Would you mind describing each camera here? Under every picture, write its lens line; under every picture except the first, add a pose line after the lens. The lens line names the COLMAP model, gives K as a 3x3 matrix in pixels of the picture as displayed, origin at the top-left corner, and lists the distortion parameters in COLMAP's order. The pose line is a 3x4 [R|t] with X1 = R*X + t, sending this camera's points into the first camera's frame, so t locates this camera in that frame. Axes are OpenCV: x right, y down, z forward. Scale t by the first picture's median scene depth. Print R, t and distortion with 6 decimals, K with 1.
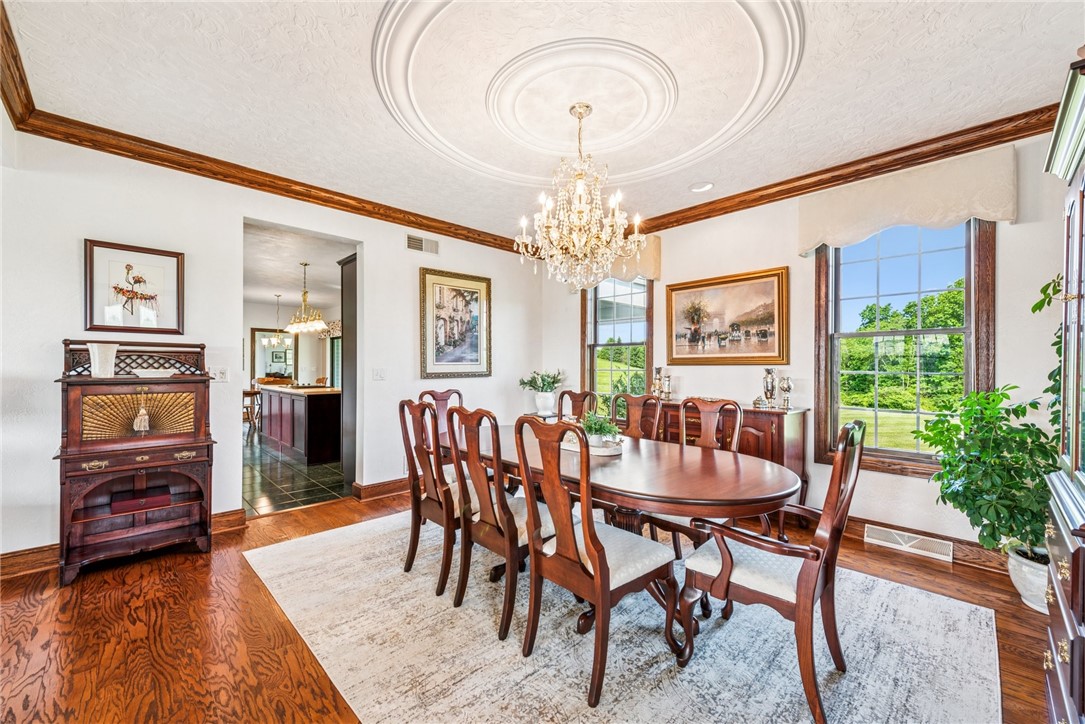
lens RADIAL K [[432.3, 0, 539.9], [0, 432.3, 366.7], [0, 0, 1]] dist [0.001182, 0.000073]
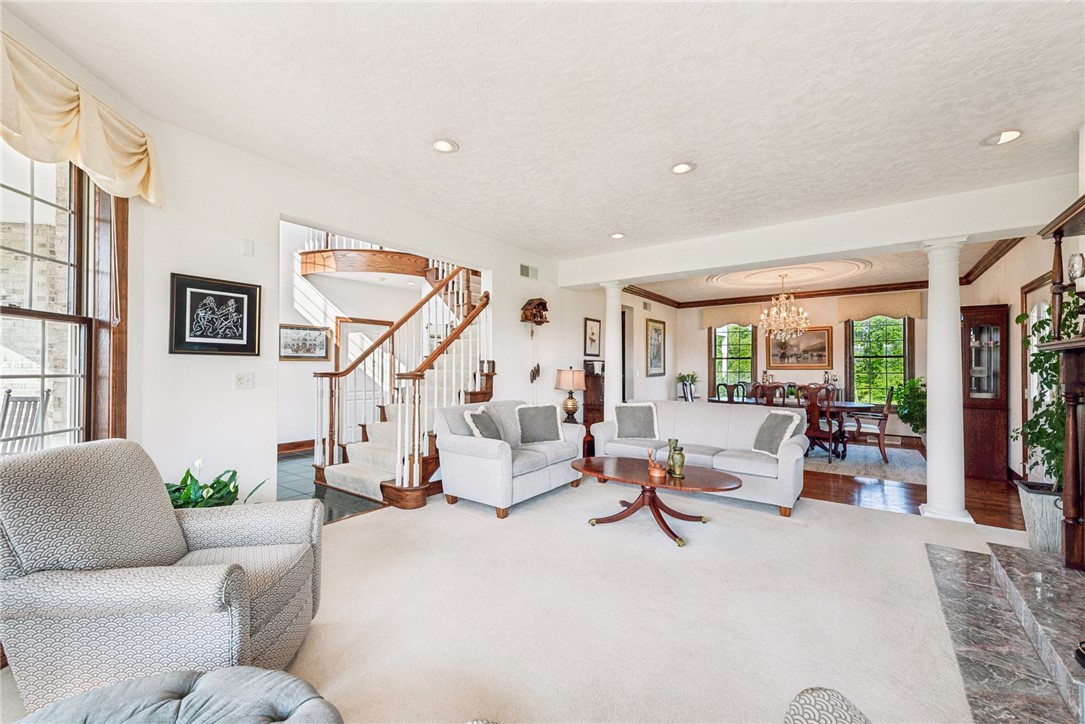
lens RADIAL K [[432.3, 0, 540.1], [0, 432.3, 365.7], [0, 0, 1]] dist [0.001182, 0.000073]
pose [[0.987207, -0.001058, 0.159439, -1.270544], [0.001779, 0.999989, -0.004379, -0.016427], [-0.159433, 0.004606, 0.987198, -0.975478]]
